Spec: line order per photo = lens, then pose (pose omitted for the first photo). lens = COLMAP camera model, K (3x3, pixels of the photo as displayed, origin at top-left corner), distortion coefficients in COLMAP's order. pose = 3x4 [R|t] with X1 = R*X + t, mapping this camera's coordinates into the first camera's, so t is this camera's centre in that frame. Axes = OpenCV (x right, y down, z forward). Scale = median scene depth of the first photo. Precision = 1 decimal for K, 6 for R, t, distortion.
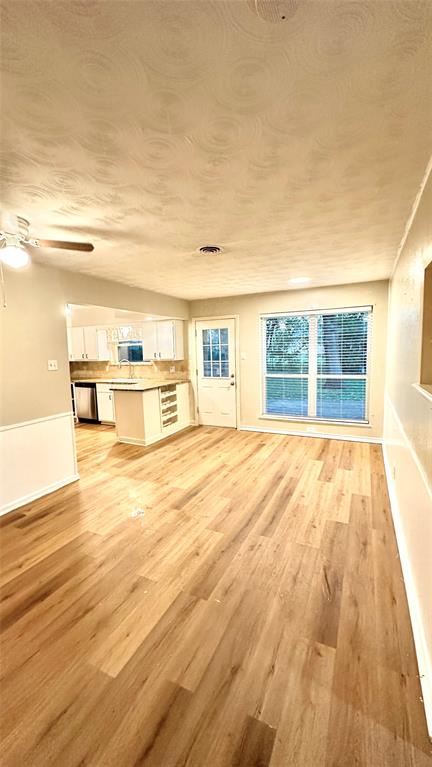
lens RADIAL K [[305.6, 0, 222.1], [0, 305.6, 379.4], [0, 0, 1]] dist [0.003598, 0.000439]
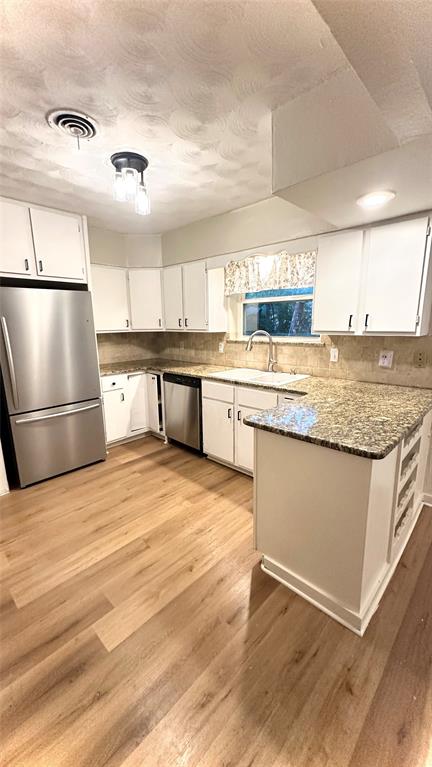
lens RADIAL K [[305.6, 0, 217.2], [0, 305.6, 387.0], [0, 0, 1]] dist [0.003598, 0.000439]
pose [[0.949744, 0.082727, -0.301898, -0.229644], [-0.049850, 0.992109, 0.115039, -0.029267], [0.309033, -0.094208, 0.946374, 0.522200]]
